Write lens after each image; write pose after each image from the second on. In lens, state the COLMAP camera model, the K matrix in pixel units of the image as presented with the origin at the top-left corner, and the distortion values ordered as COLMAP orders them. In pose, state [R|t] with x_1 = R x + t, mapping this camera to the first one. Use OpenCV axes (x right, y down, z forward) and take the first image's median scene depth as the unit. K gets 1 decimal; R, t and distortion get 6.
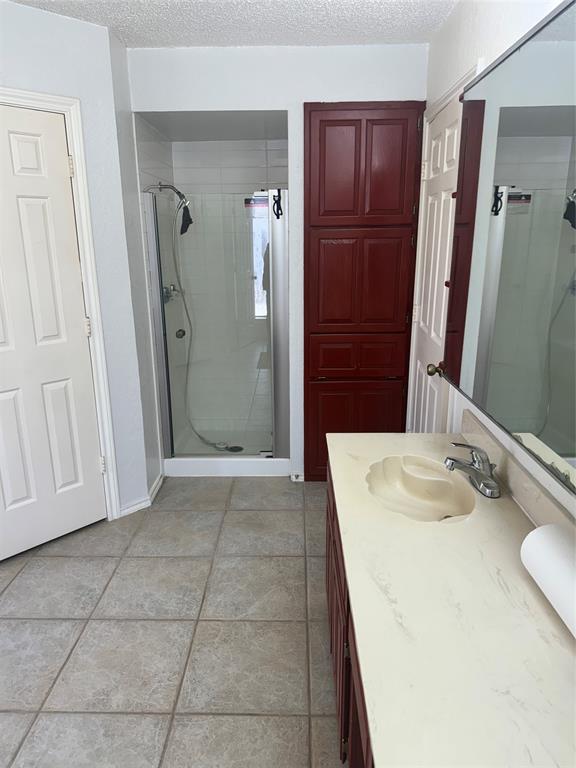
lens RADIAL K [[539.9, 0, 288.0], [0, 539.9, 384.0], [0, 0, 1]] dist [0.091496, -0.006654]
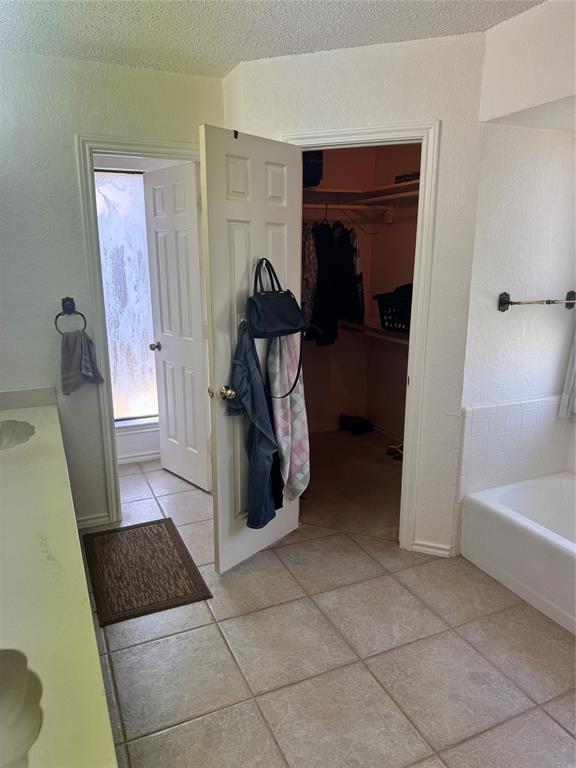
lens RADIAL K [[539.9, 0, 288.0], [0, 539.9, 384.0], [0, 0, 1]] dist [0.091496, -0.006654]
pose [[-0.906542, 0.107270, -0.408257, 0.133484], [-0.102934, 0.881797, 0.460260, -0.471186], [0.409372, 0.459269, -0.788344, 1.672773]]
